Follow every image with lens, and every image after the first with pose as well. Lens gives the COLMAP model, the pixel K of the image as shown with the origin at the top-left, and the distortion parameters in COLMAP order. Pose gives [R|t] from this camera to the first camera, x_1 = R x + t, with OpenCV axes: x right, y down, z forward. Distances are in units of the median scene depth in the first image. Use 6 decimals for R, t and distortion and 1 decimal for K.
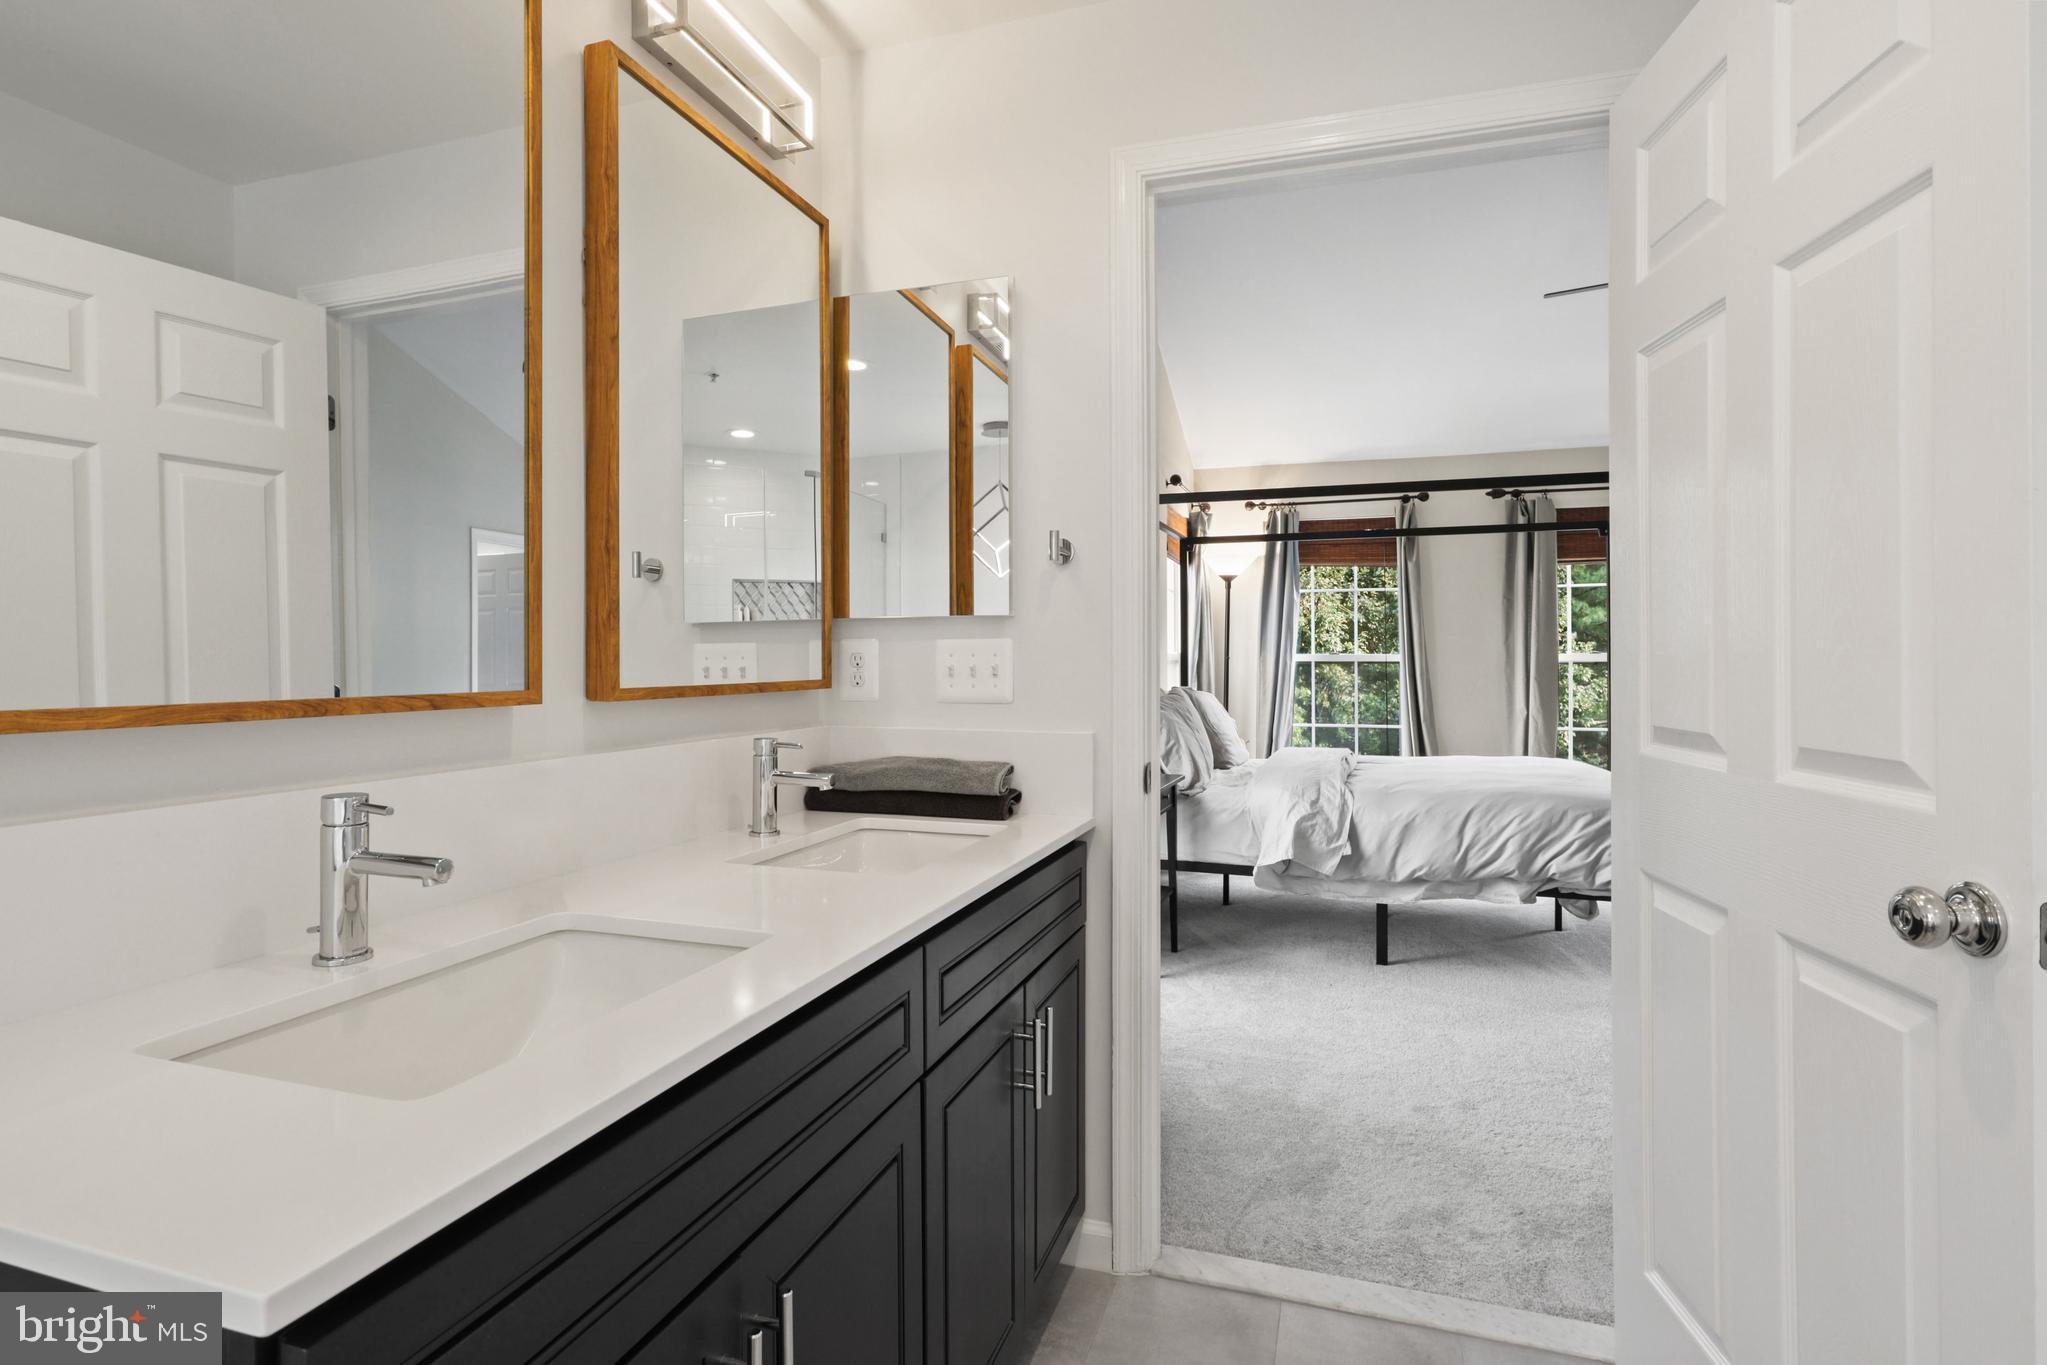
lens RADIAL K [[1024.9, 0, 1018.6], [0, 1024.9, 648.6], [0, 0, 1]] dist [-0.029863, 0.017066]
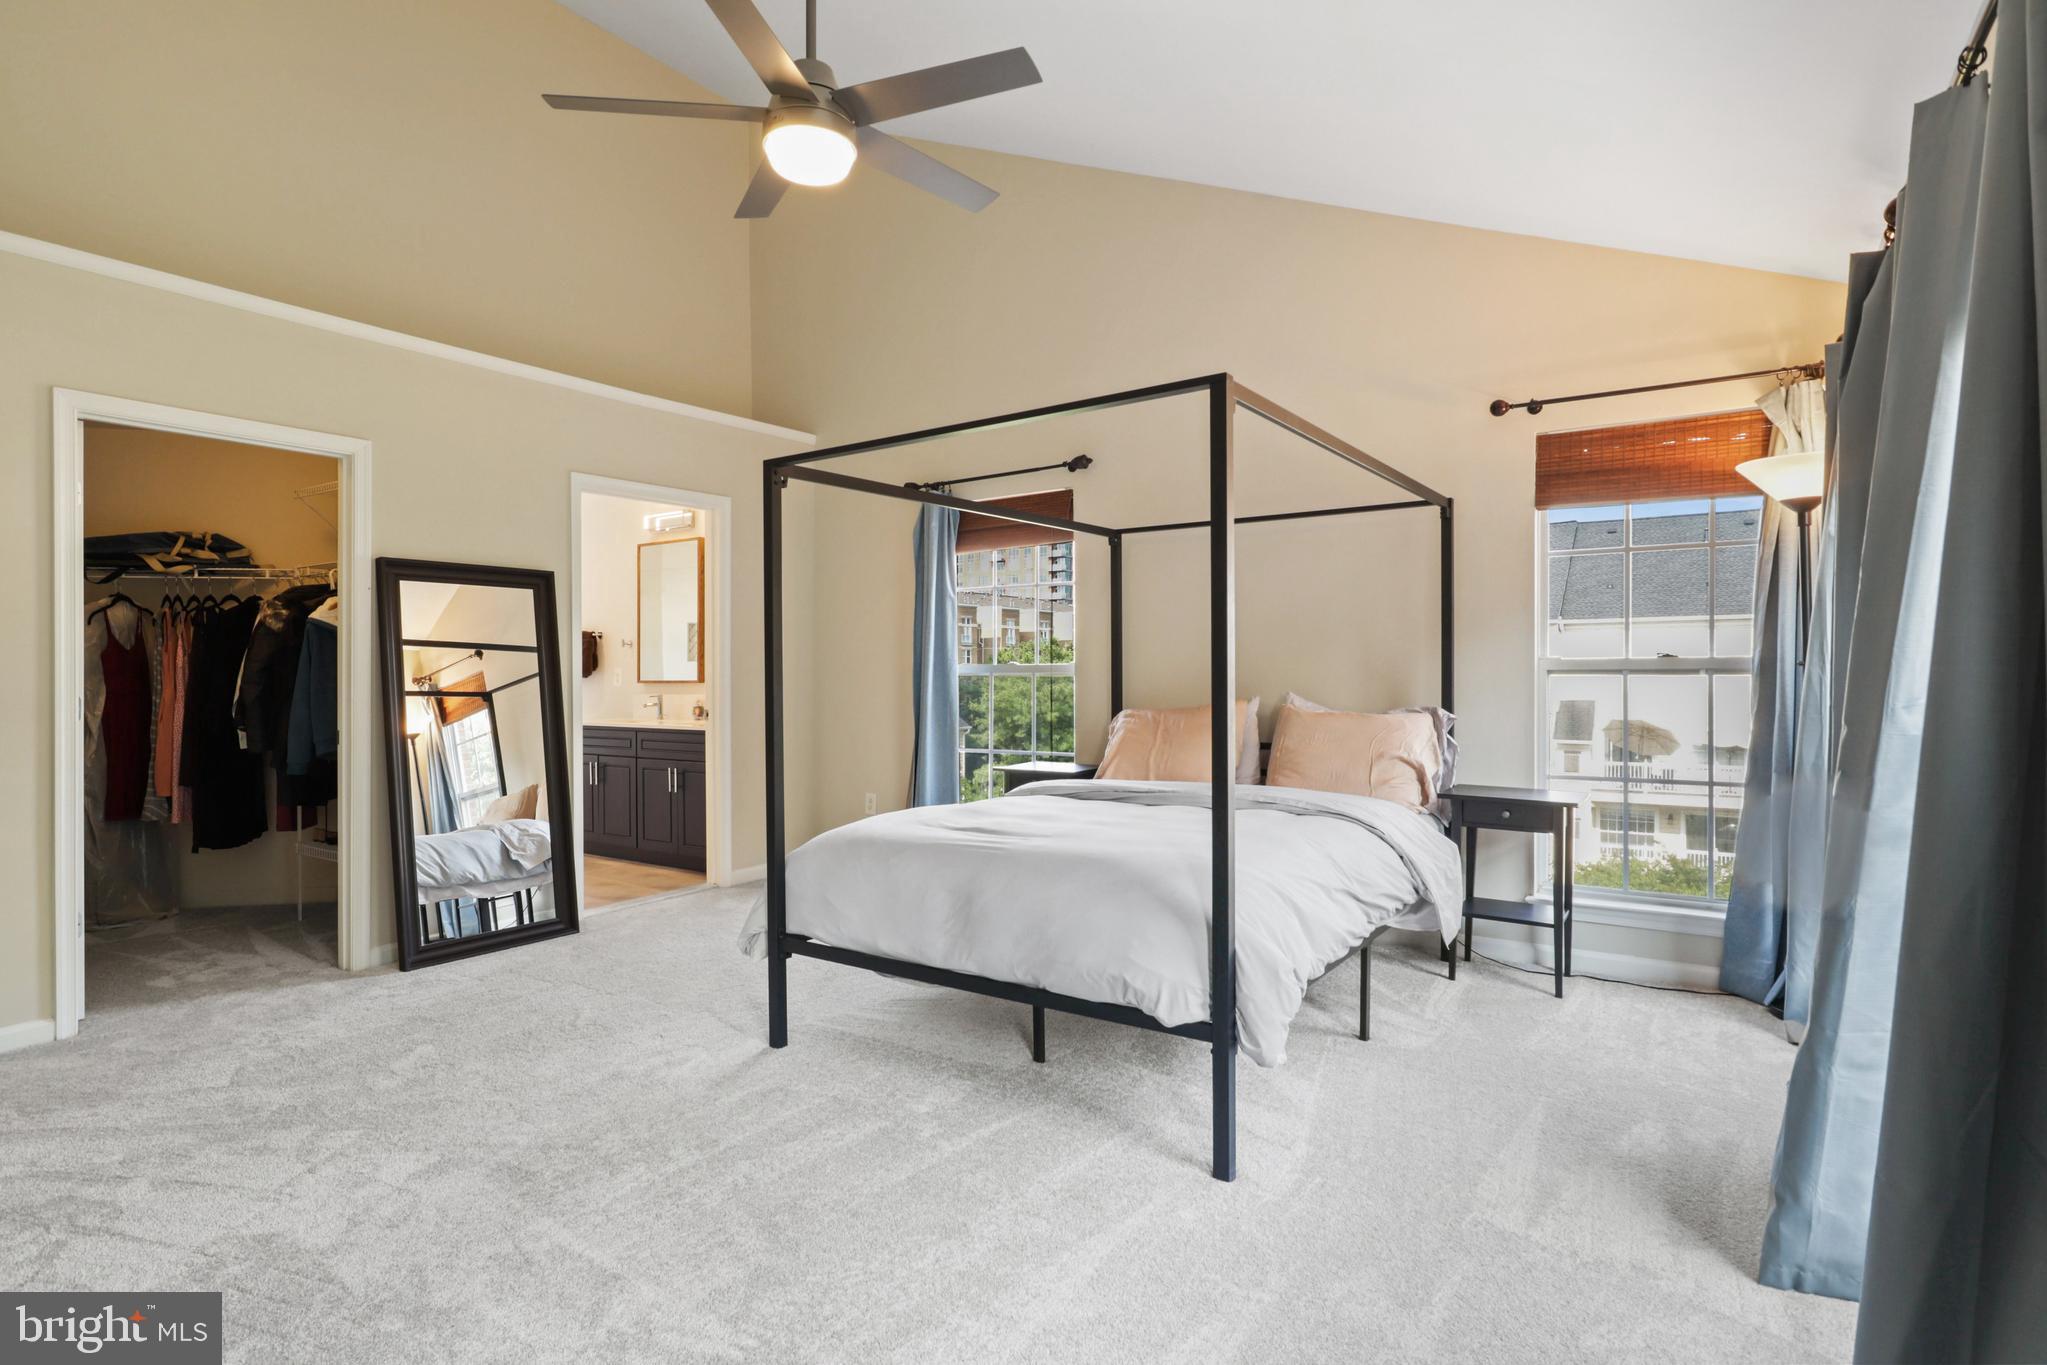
lens RADIAL K [[1020.4, 0, 1026.9], [0, 1020.4, 666.3], [0, 0, 1]] dist [-0.026958, 0.017444]
pose [[-0.288112, -0.005516, -0.957581, 1.351012], [0.020710, 0.999714, -0.011990, 0.012883], [0.957373, -0.023286, -0.287915, 1.337698]]
